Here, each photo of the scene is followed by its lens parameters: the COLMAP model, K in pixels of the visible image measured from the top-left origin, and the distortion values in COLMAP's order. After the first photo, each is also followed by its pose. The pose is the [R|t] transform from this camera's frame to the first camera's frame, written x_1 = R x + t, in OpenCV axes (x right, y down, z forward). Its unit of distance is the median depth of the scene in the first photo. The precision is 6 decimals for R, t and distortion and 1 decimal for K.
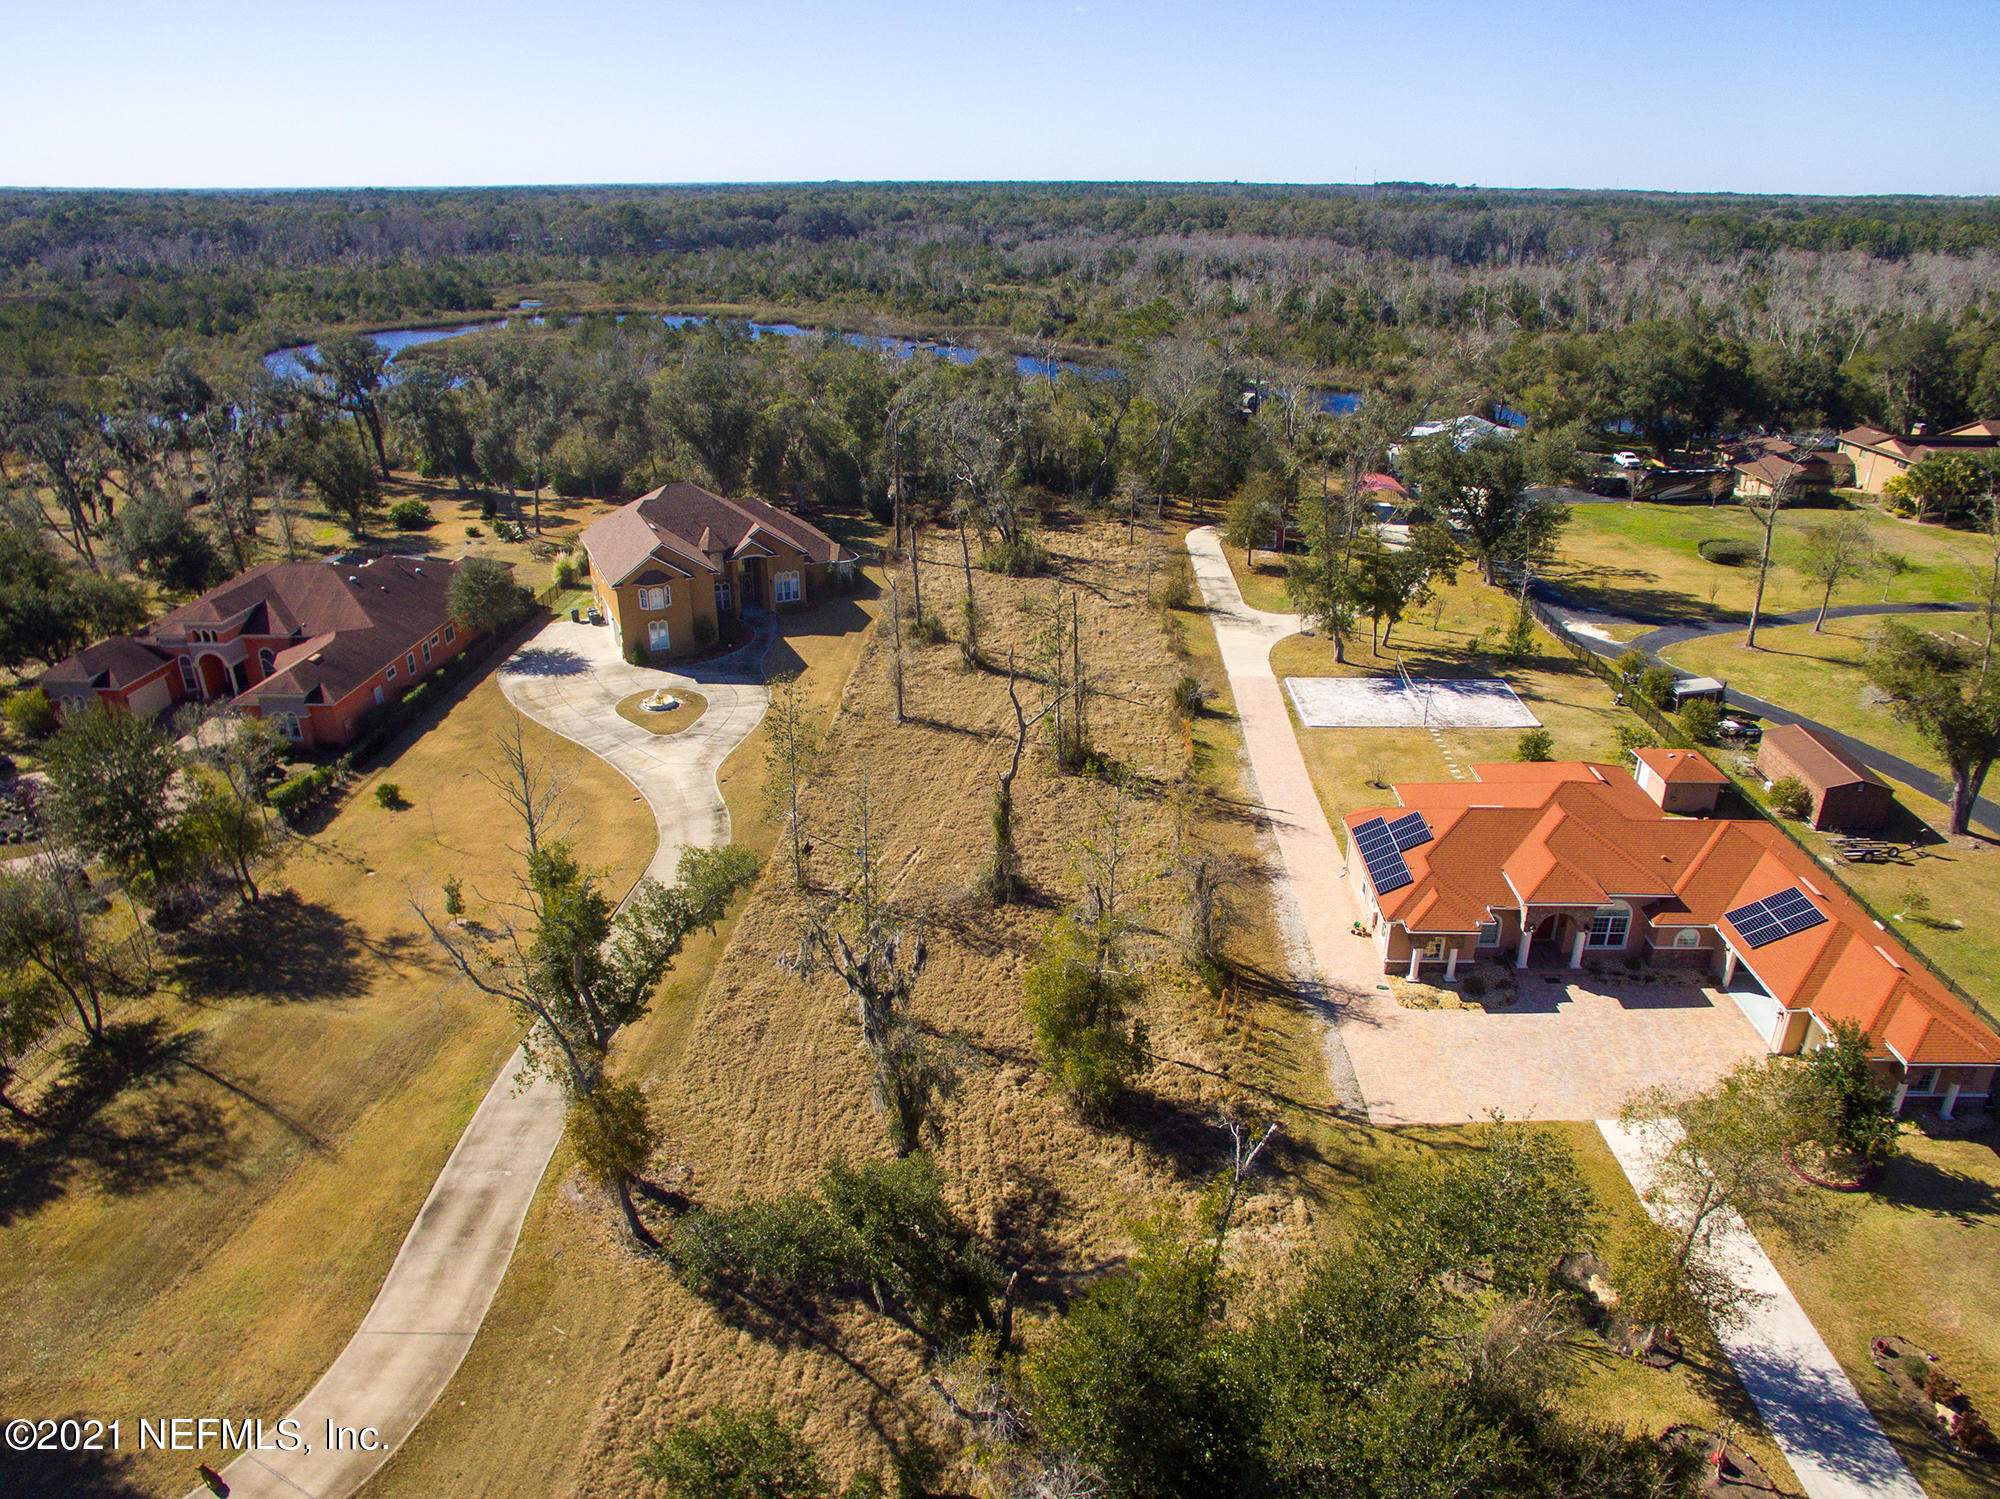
lens RADIAL K [[1341.3, 0, 1043.9], [0, 1341.3, 761.4], [0, 0, 1]] dist [-0.120949, 0.089573]
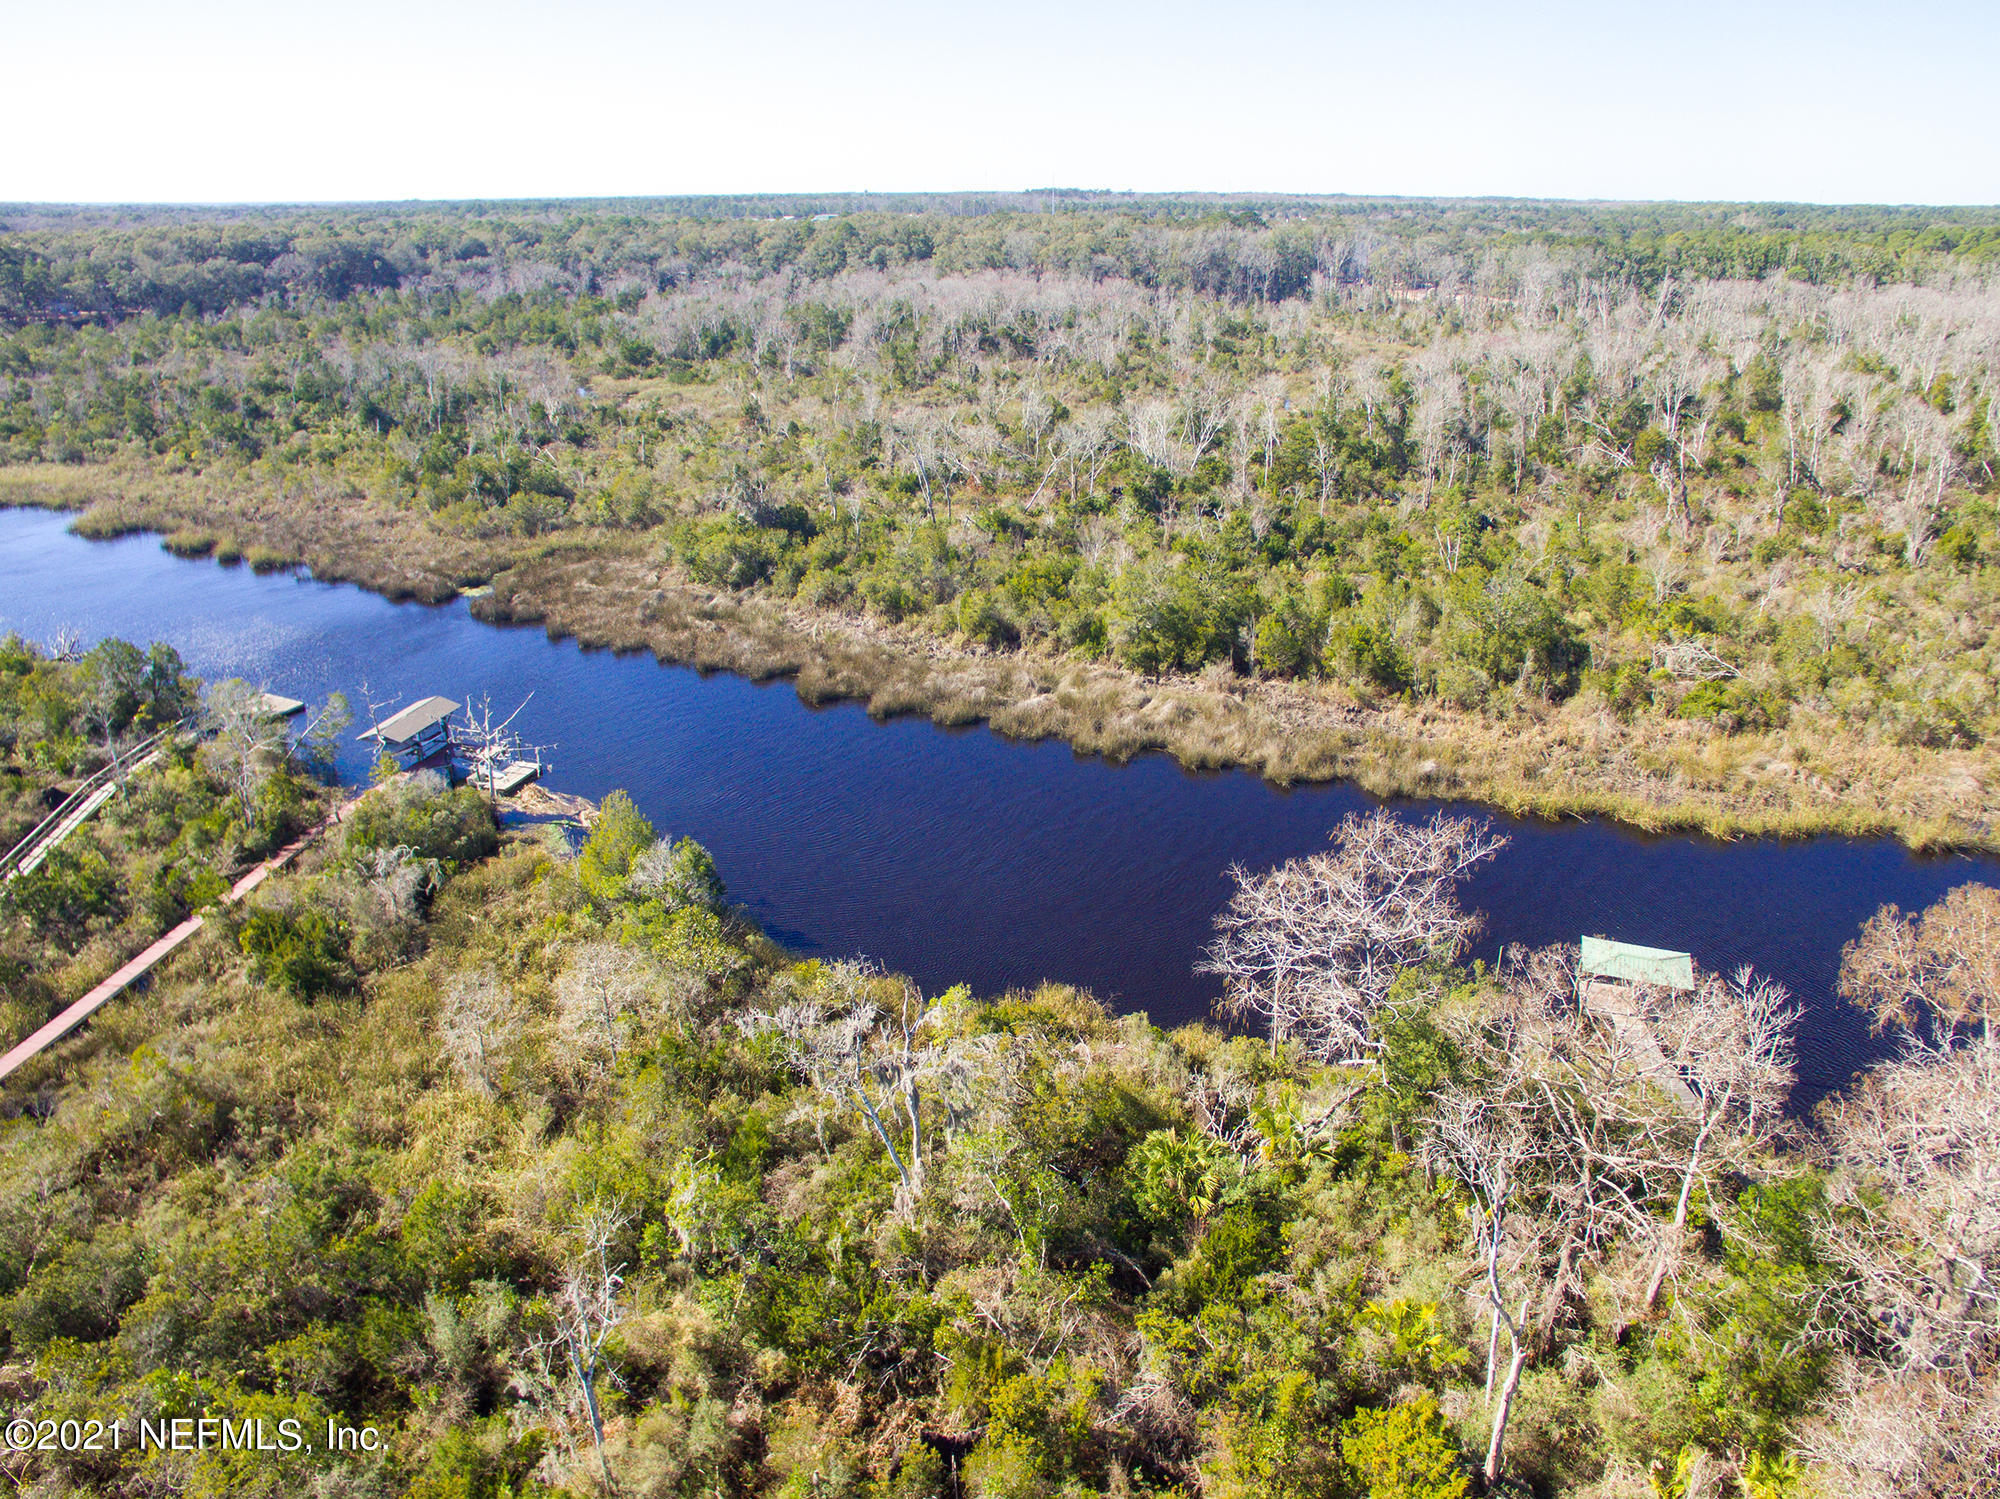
lens RADIAL K [[1341.3, 0, 1043.9], [0, 1341.3, 761.4], [0, 0, 1]] dist [-0.120949, 0.089573]
pose [[0.964568, -0.106819, 0.241242, -0.036430], [0.108385, 0.994086, 0.006808, -0.578503], [-0.240543, 0.019580, 0.970441, 1.288633]]
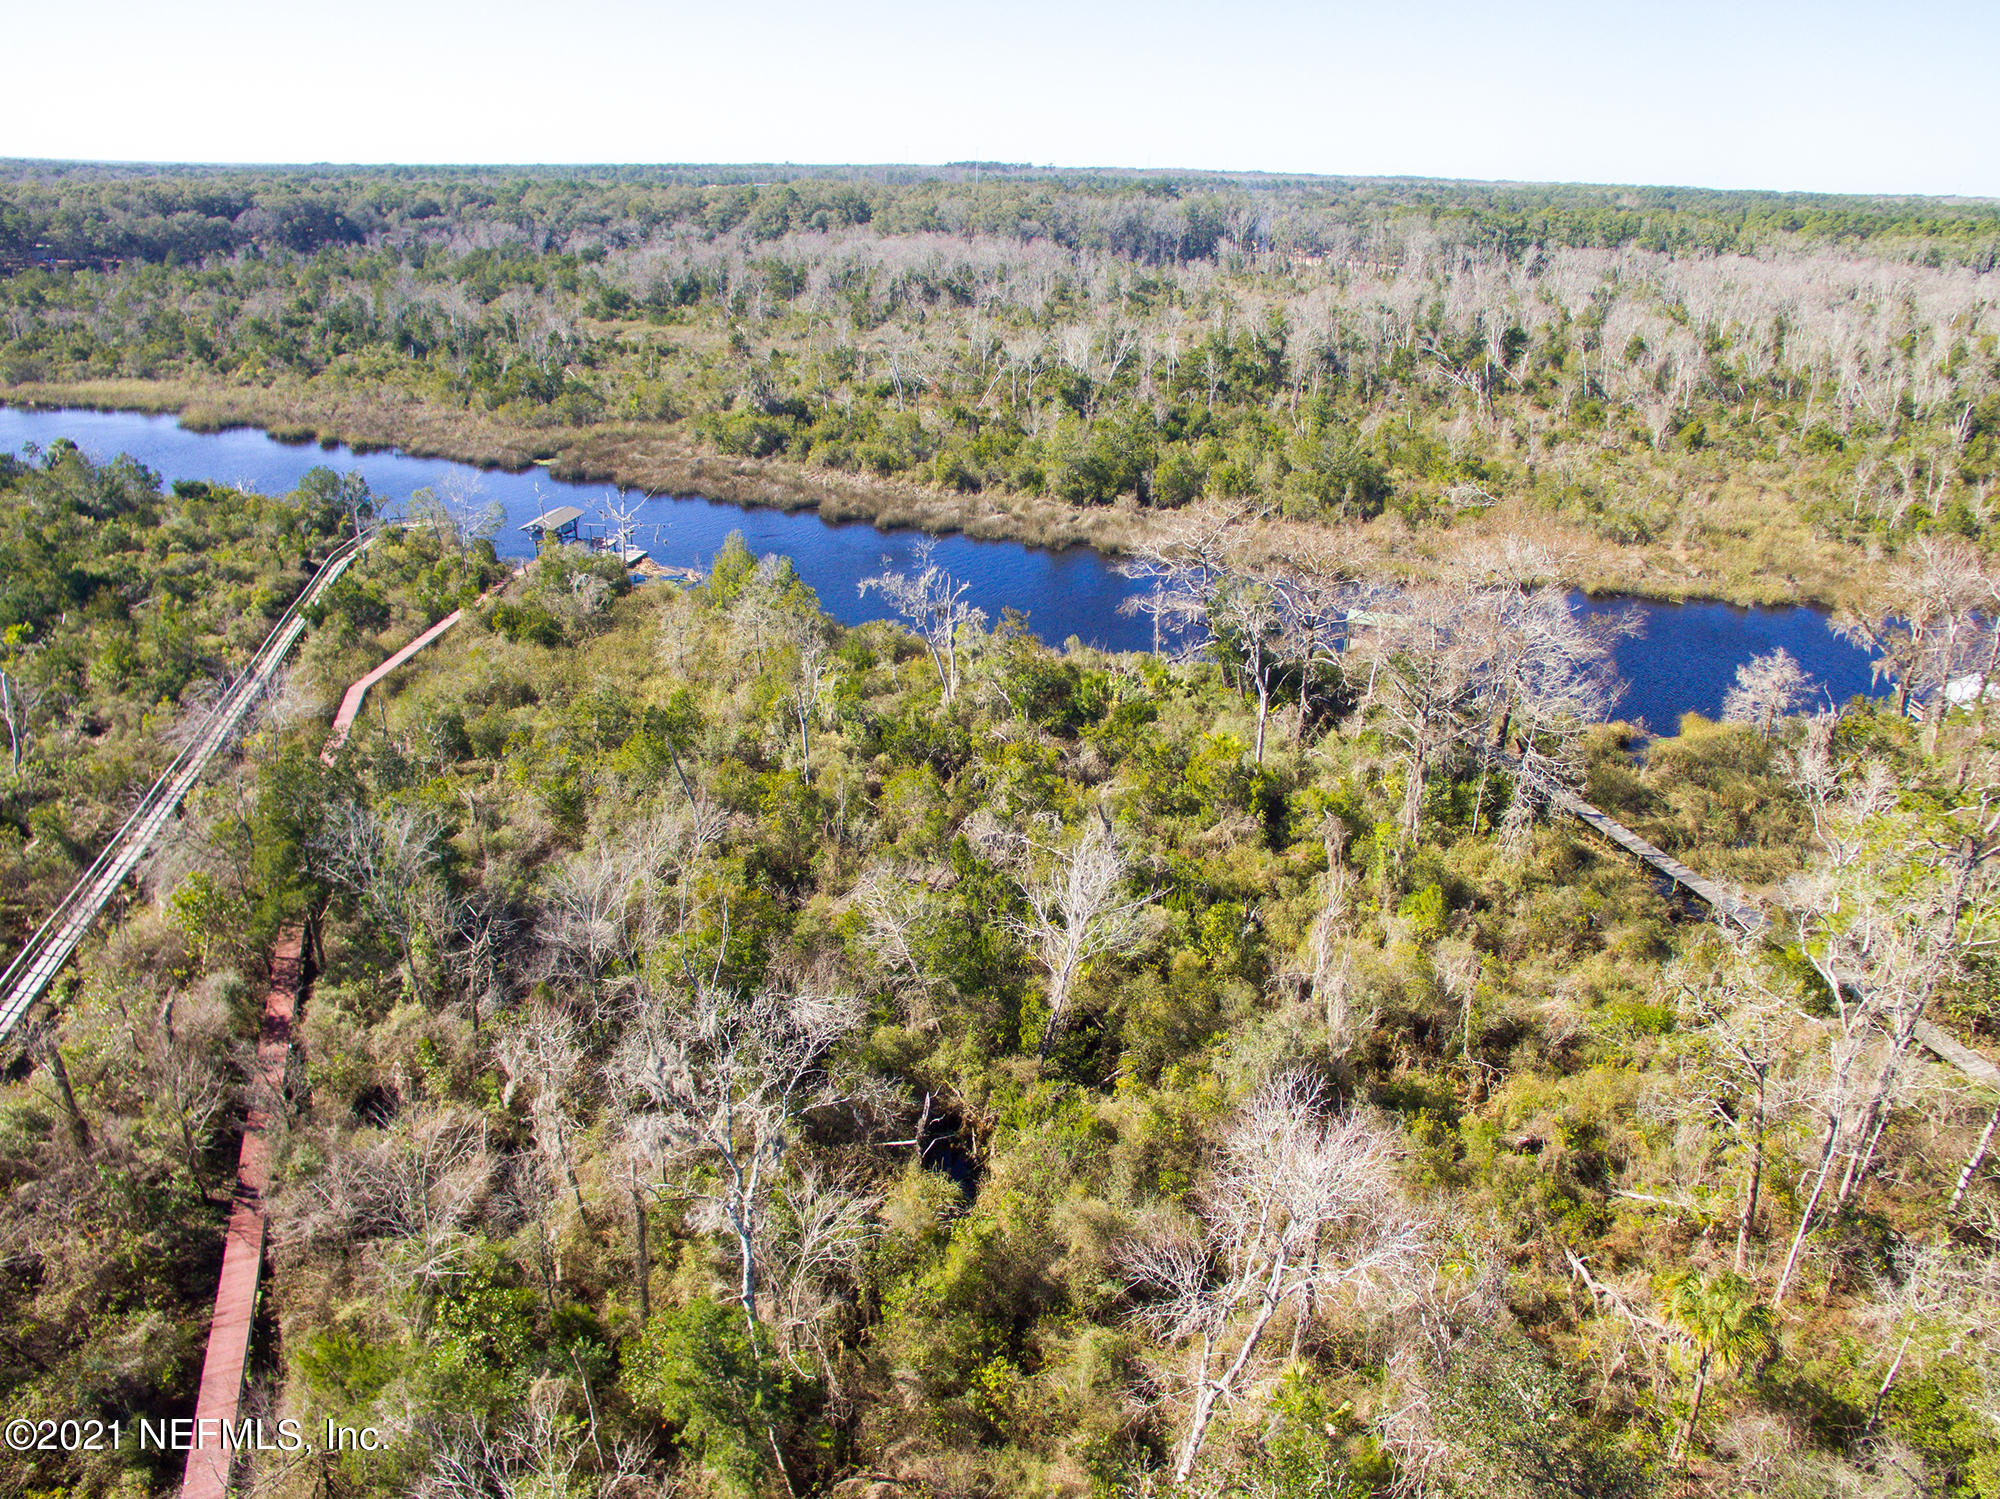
lens RADIAL K [[1341.3, 0, 1043.9], [0, 1341.3, 761.4], [0, 0, 1]] dist [-0.120949, 0.089573]
pose [[0.948085, -0.118943, 0.294938, -0.148507], [0.115234, 0.992886, 0.029990, -0.447958], [-0.296406, 0.005554, 0.955046, 1.017834]]
